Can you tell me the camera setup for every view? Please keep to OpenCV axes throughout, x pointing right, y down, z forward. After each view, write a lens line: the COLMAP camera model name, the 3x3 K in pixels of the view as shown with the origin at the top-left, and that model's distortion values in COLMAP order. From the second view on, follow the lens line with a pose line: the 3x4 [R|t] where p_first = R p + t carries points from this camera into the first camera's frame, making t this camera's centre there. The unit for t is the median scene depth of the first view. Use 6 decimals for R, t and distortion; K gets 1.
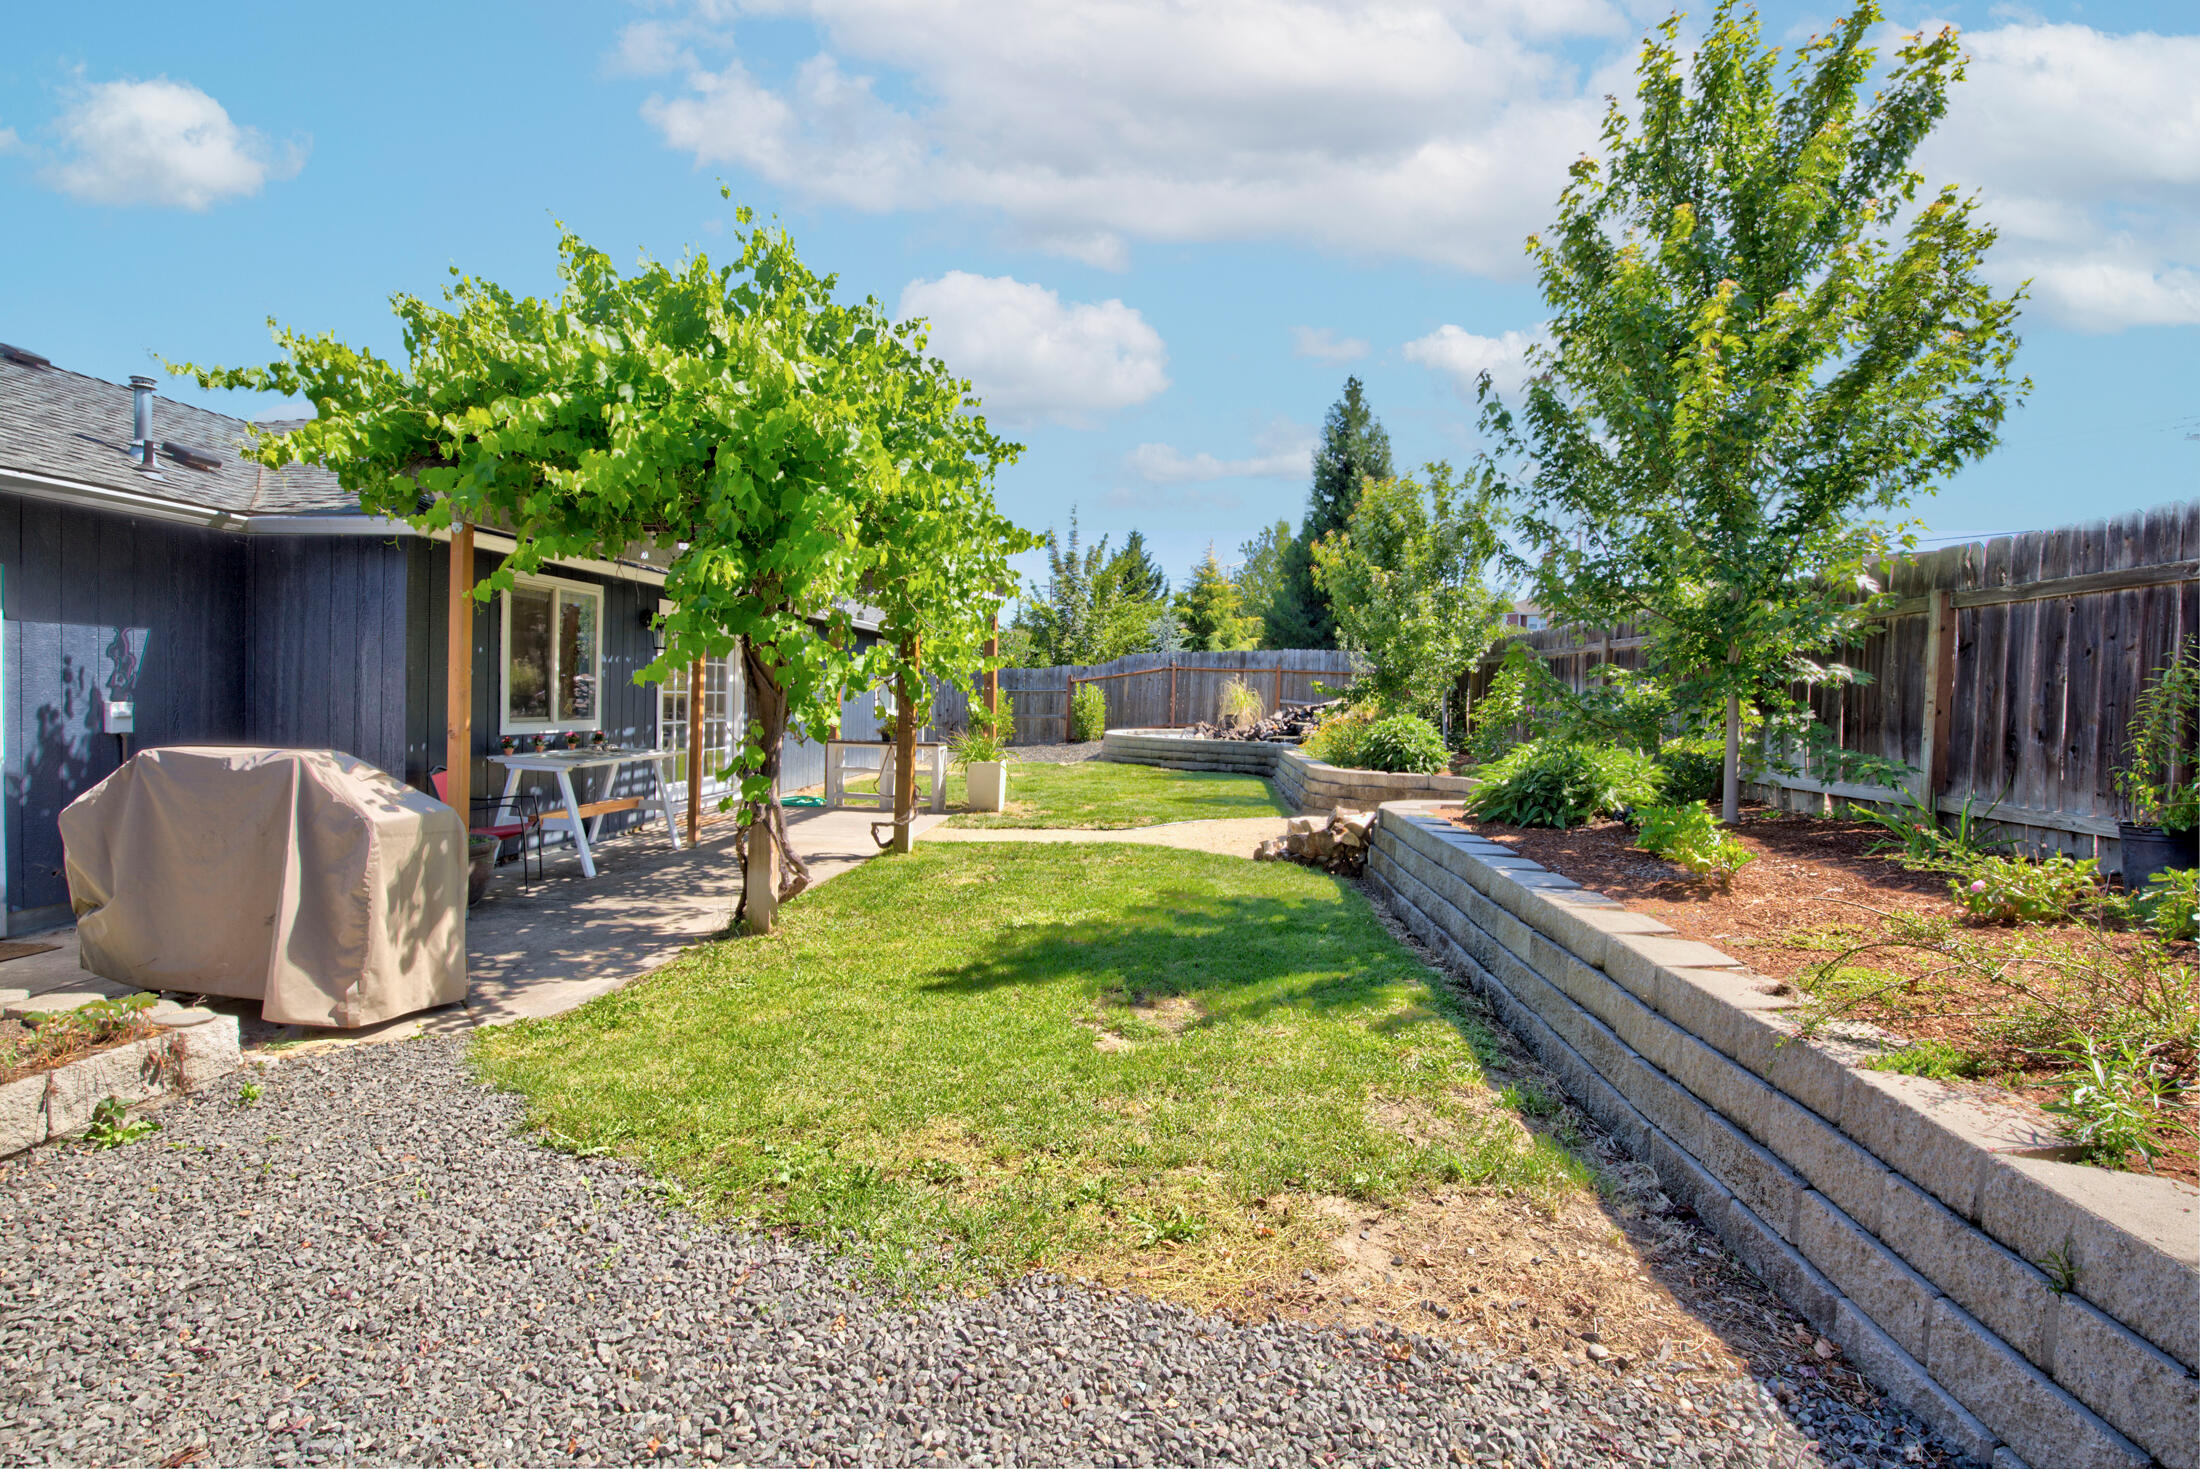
lens RADIAL K [[1003.0, 0, 1100.2], [0, 1003.0, 727.9], [0, 0, 1]] dist [0.004310, -0.005662]
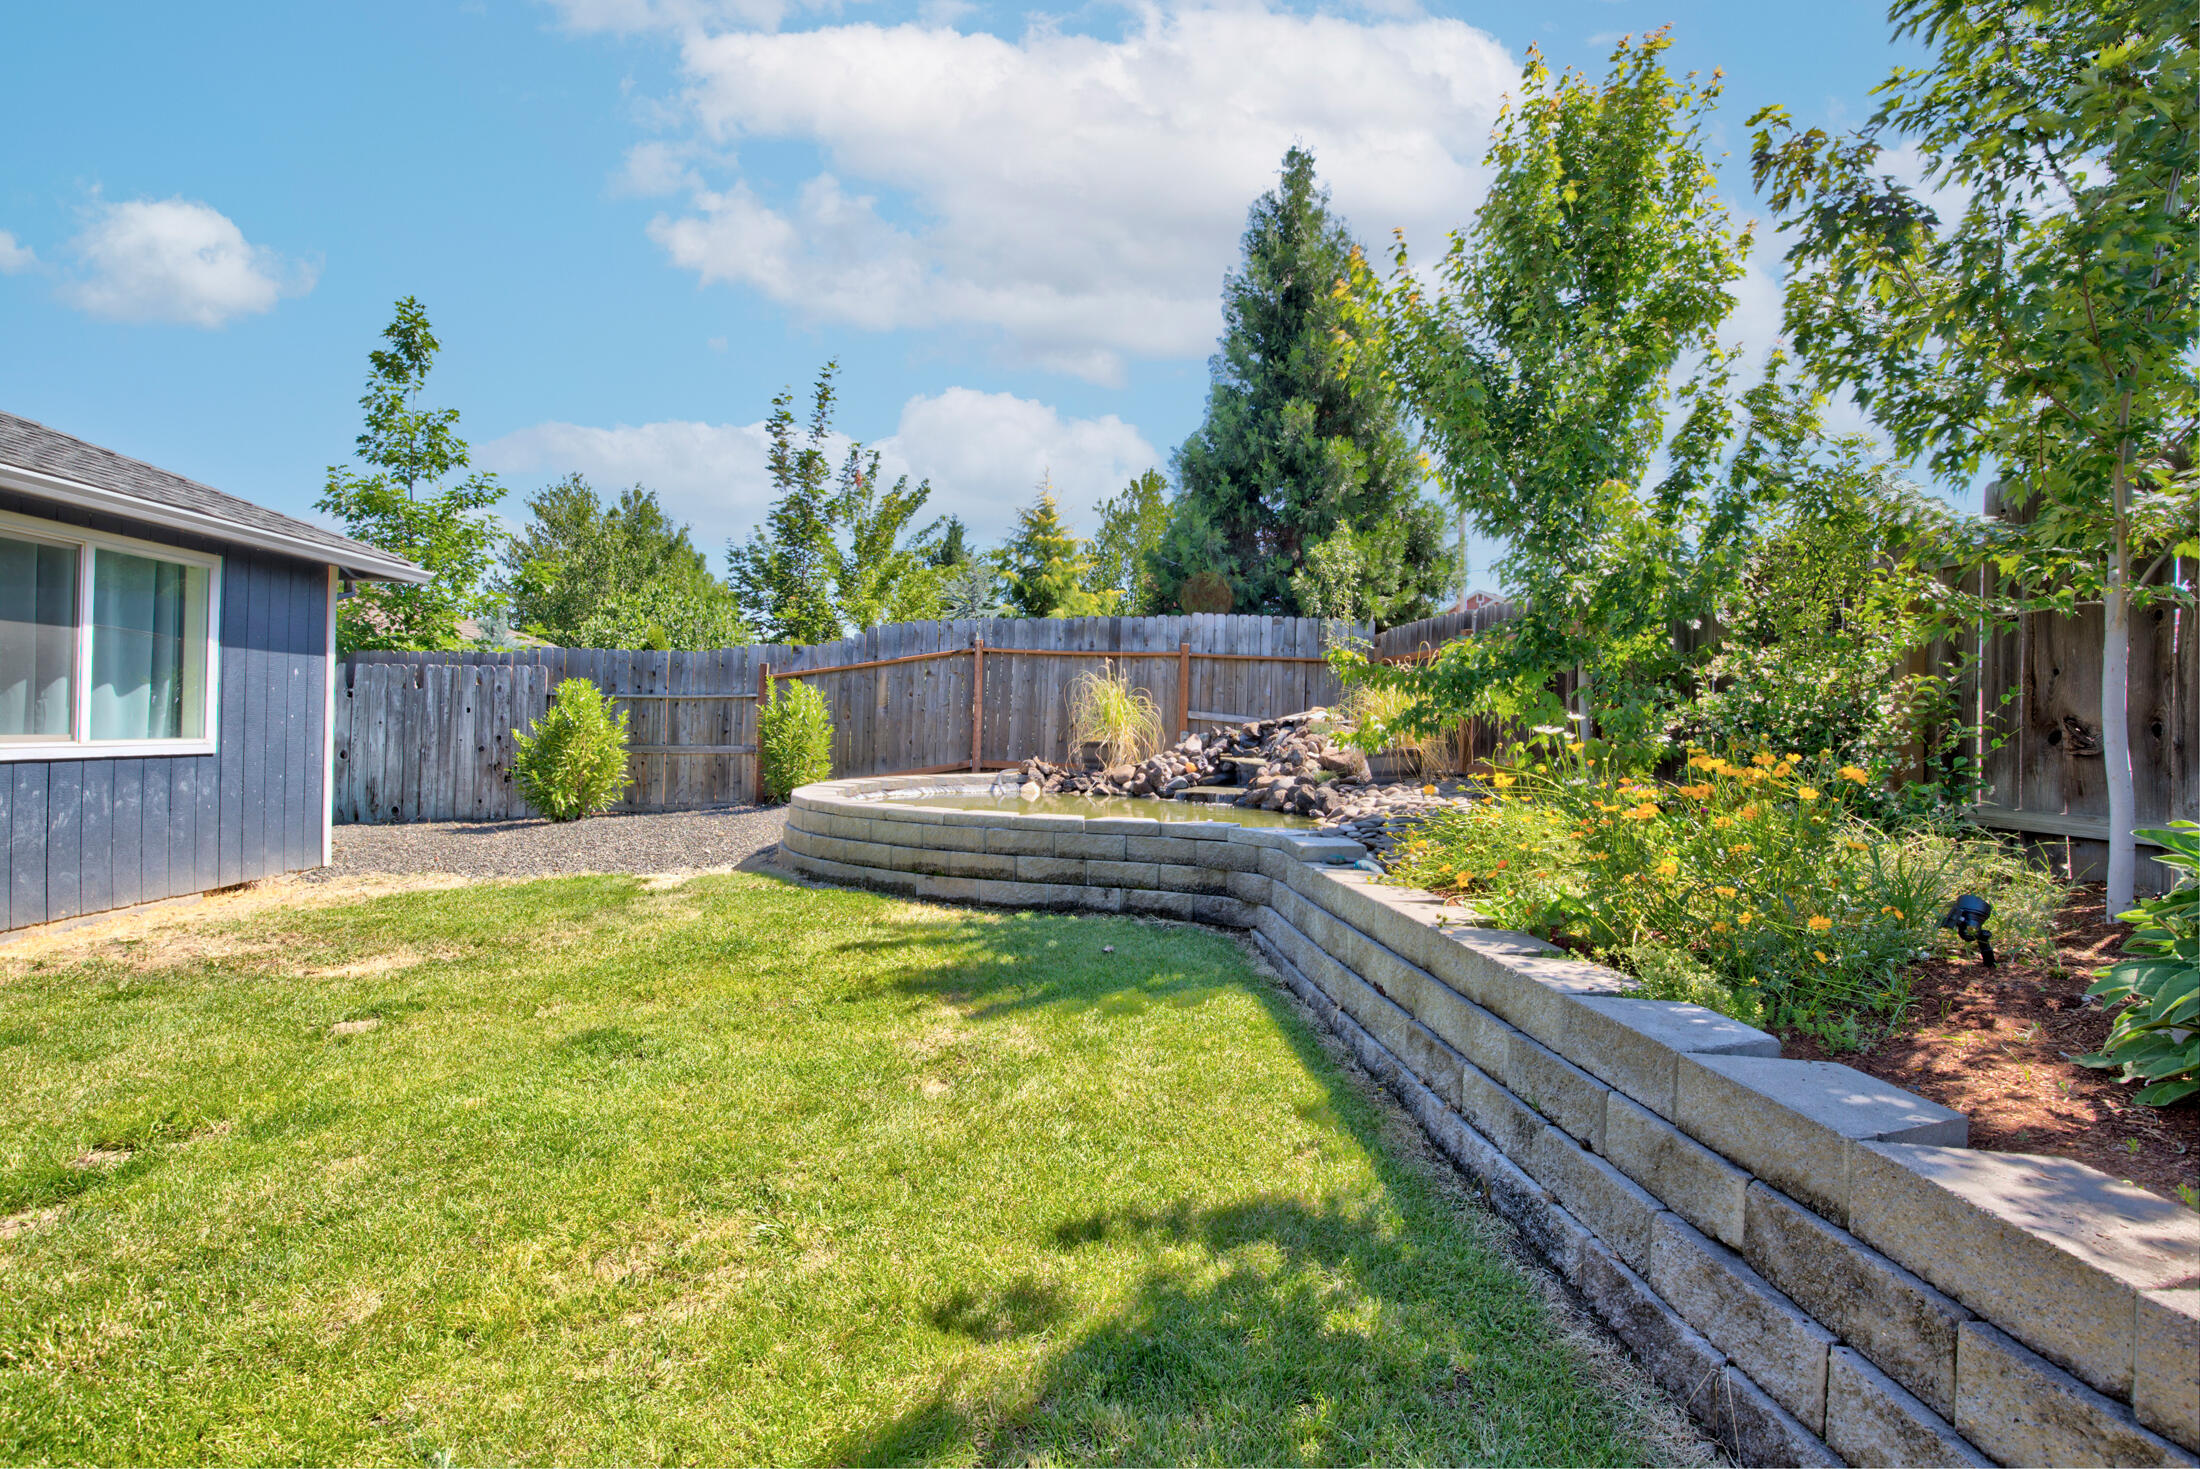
lens RADIAL K [[1003.0, 0, 1102.8], [0, 1003.0, 713.8], [0, 0, 1]] dist [0.004310, -0.005662]
pose [[0.985748, -0.004223, 0.168176, 0.142564], [0.009591, 0.999470, -0.031117, -0.034626], [-0.167955, 0.032286, 0.985266, 1.449011]]
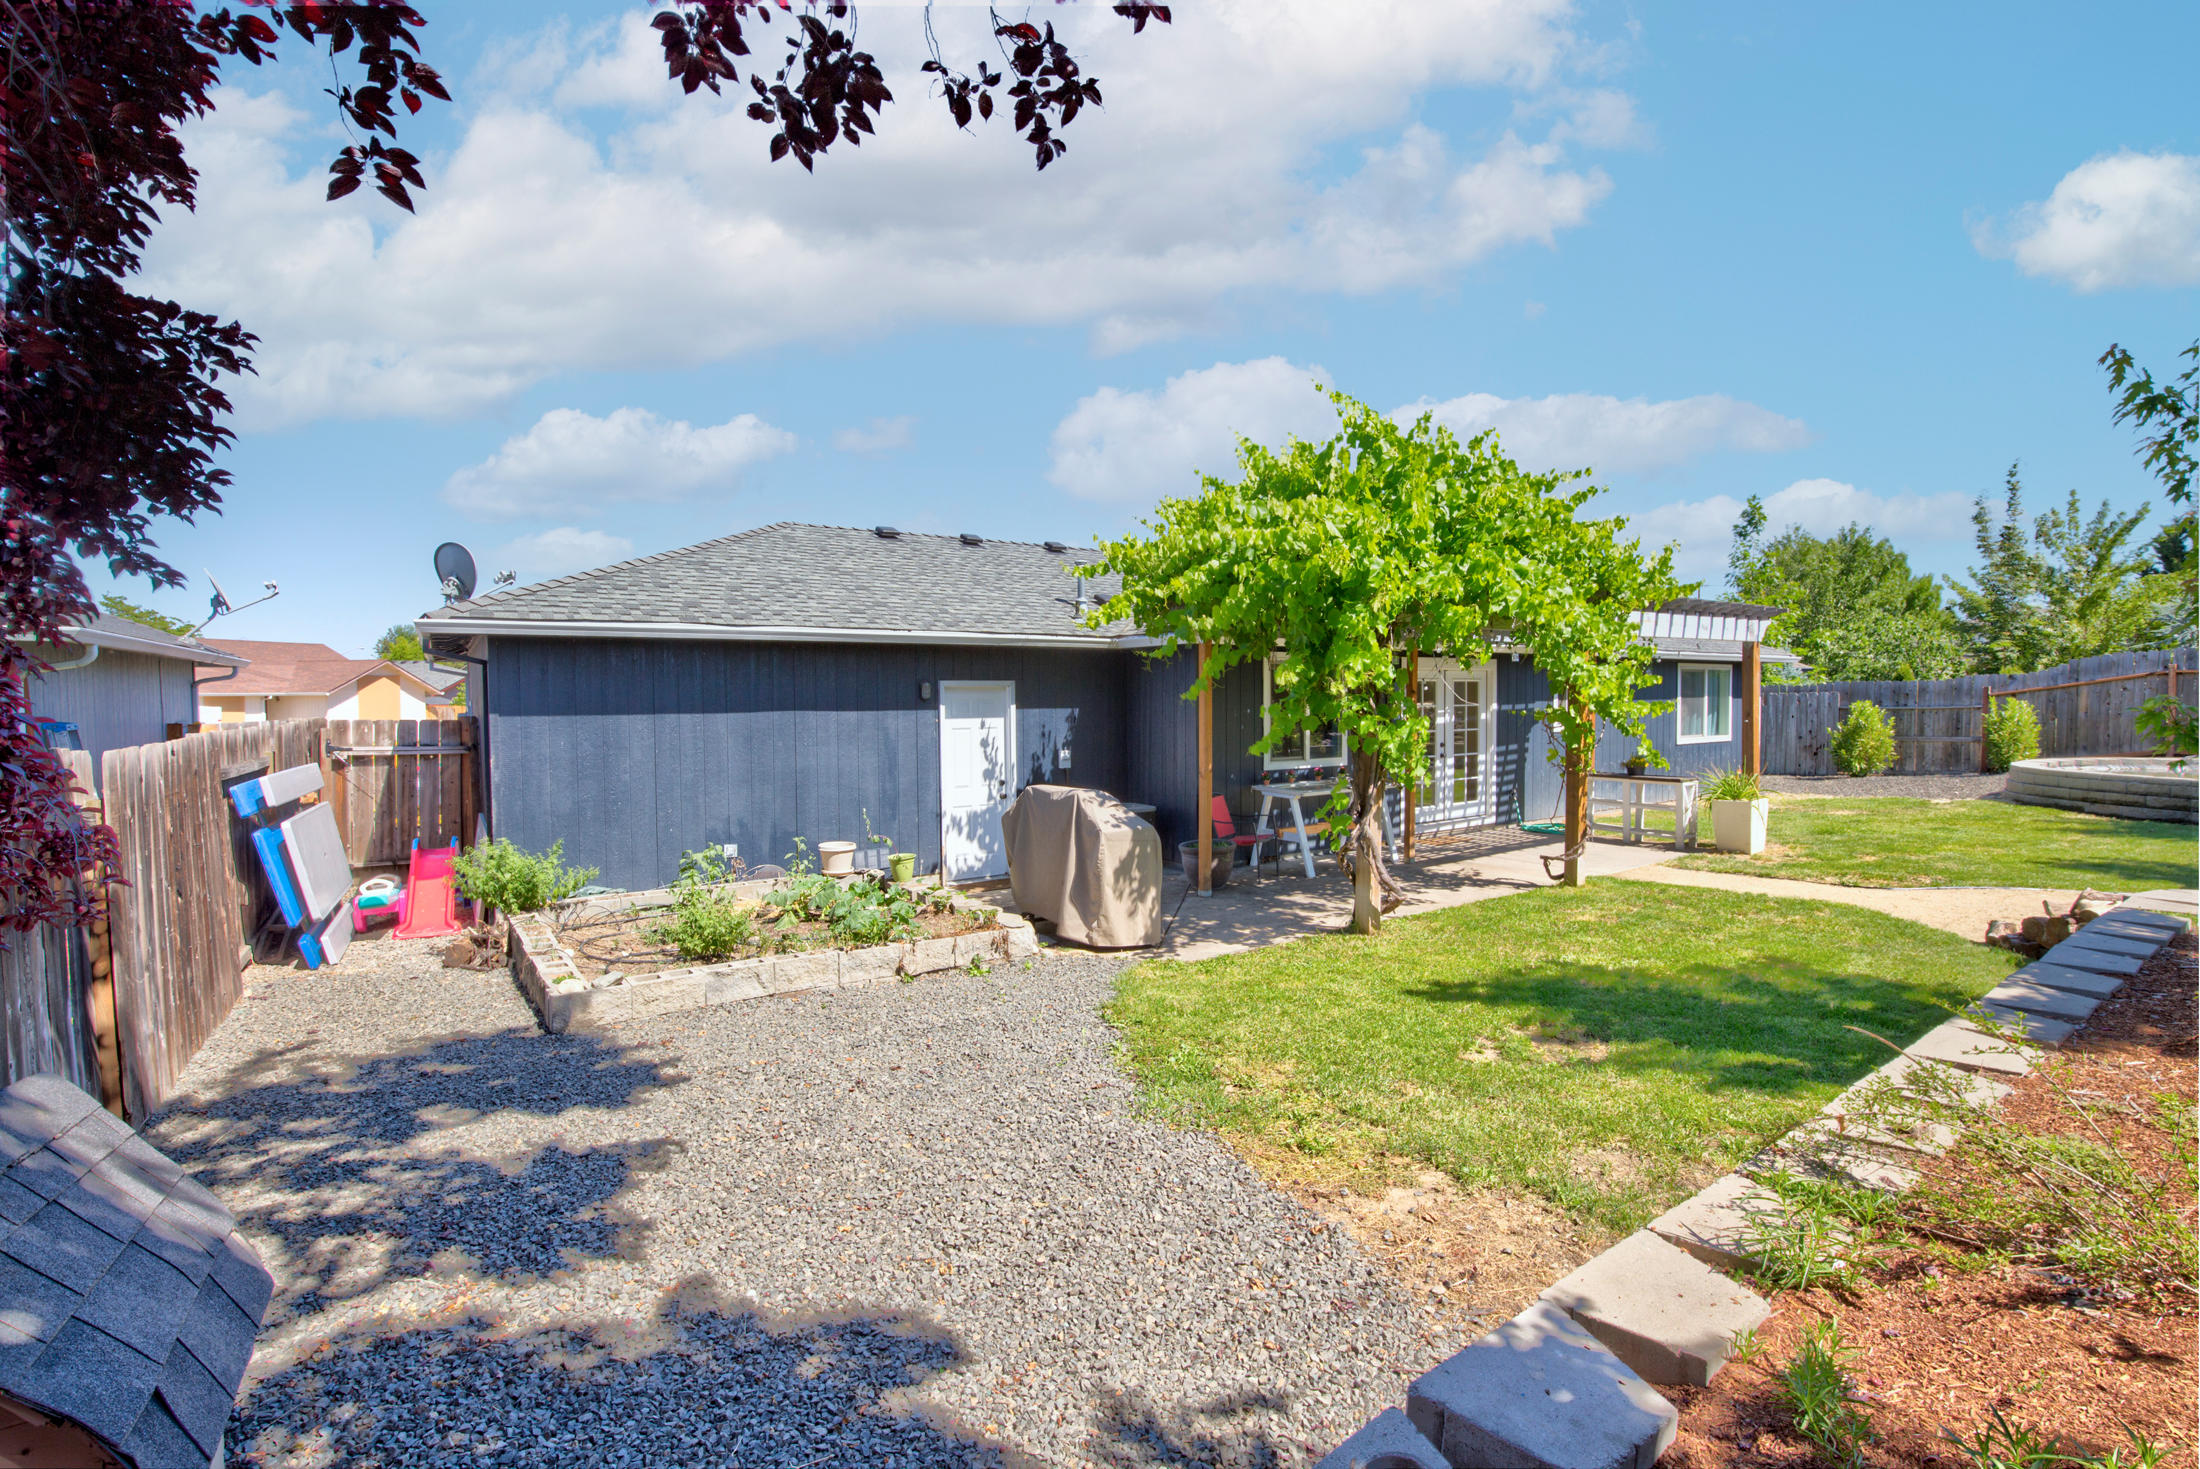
lens RADIAL K [[1003.0, 0, 1122.1], [0, 1003.0, 724.7], [0, 0, 1]] dist [0.004310, -0.005662]
pose [[0.652384, -0.008137, -0.757845, 0.358373], [0.000319, 0.999945, -0.010462, -0.043907], [0.757889, 0.006583, 0.652351, -0.077601]]
